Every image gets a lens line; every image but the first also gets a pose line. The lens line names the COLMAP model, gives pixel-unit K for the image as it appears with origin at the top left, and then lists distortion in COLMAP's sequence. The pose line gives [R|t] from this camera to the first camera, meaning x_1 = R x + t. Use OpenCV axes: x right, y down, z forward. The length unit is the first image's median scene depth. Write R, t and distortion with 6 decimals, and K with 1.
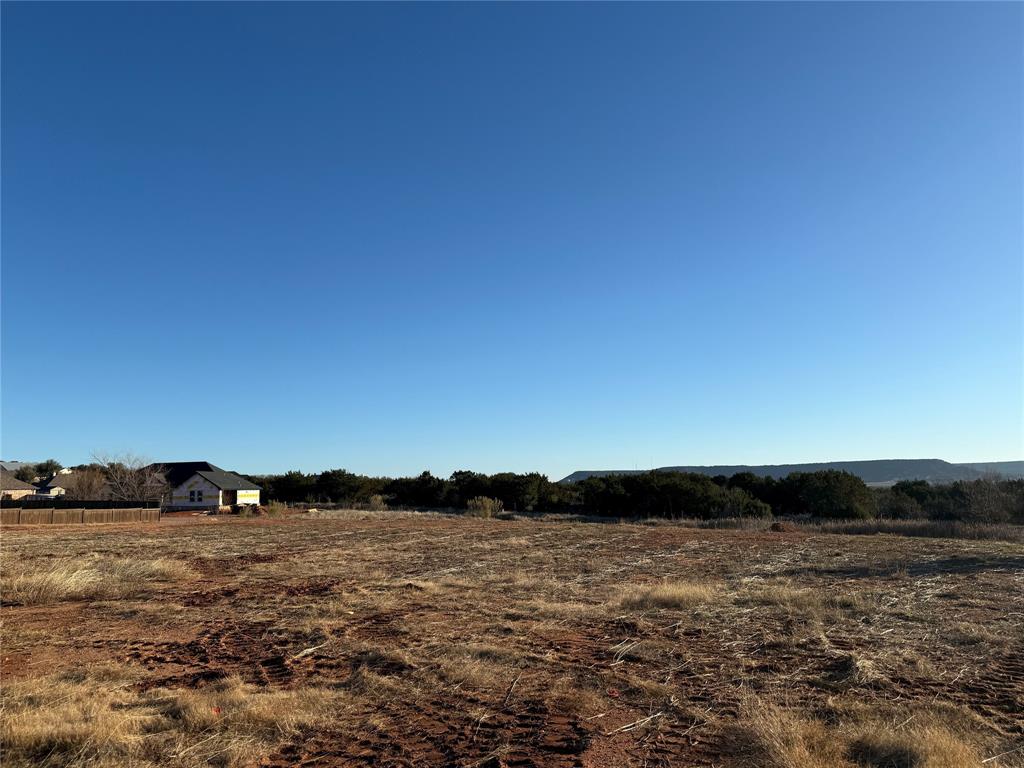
lens RADIAL K [[731.4, 0, 512.0], [0, 731.4, 384.0], [0, 0, 1]] dist [0.024608, -0.001929]
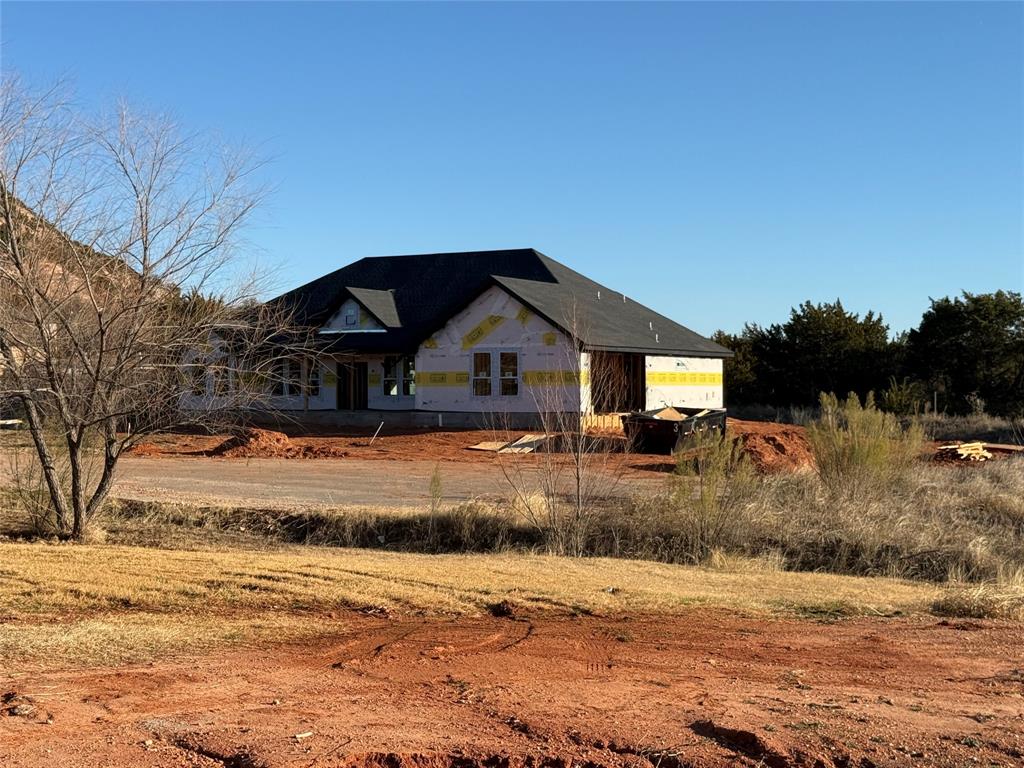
lens RADIAL K [[1545.8, 0, 512.0], [0, 1545.8, 384.0], [0, 0, 1]] dist [-0.001934, -0.002120]
pose [[0.907583, 0.023883, -0.419194, -0.200950], [0.036258, 0.990193, 0.134917, 0.084338], [0.418305, -0.137648, 0.897816, 0.523001]]
